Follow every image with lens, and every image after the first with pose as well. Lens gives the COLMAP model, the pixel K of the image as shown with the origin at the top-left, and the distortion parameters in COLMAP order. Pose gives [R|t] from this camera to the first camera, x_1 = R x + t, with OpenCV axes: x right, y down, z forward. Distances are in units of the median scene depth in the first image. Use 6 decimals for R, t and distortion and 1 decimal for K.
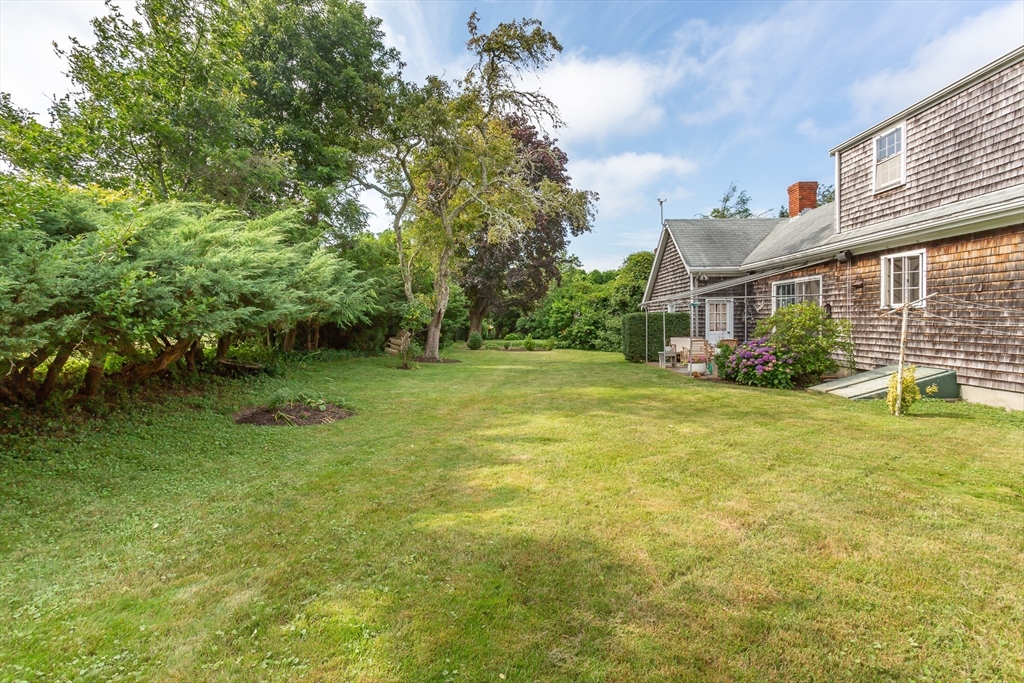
lens RADIAL K [[482.9, 0, 513.0], [0, 482.9, 328.4], [0, 0, 1]] dist [0.006391, 0.000899]
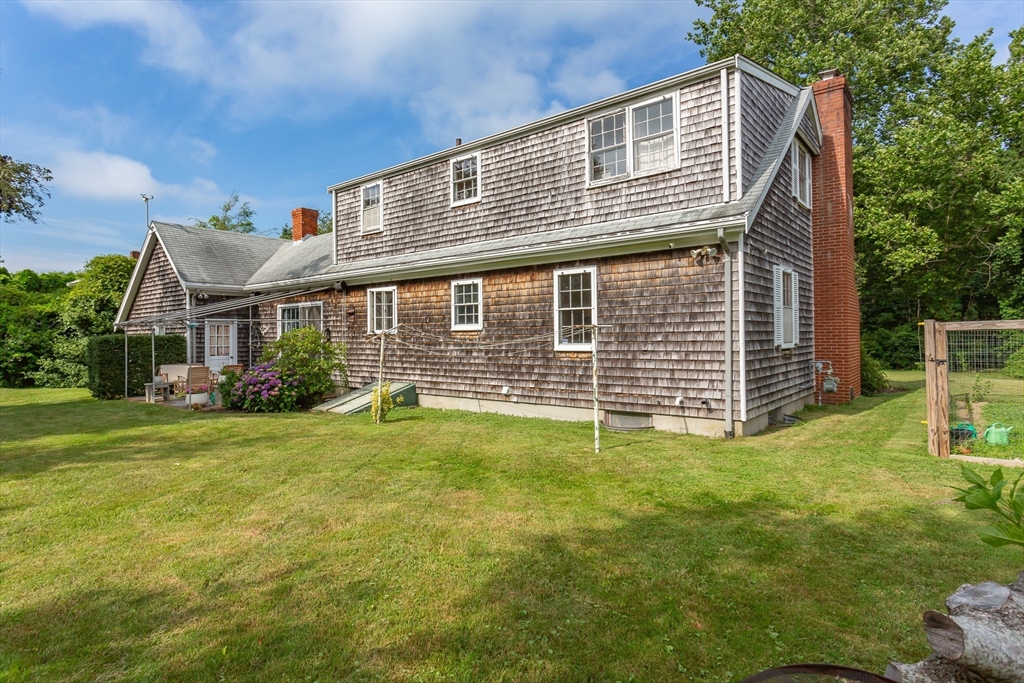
lens RADIAL K [[550.4, 0, 510.1], [0, 550.4, 327.9], [0, 0, 1]] dist [-0.005771, 0.001015]
pose [[0.623571, 0.016141, 0.781600, -0.066743], [0.016741, 0.999282, -0.033993, -0.005829], [-0.781587, 0.034282, 0.622853, -0.100267]]
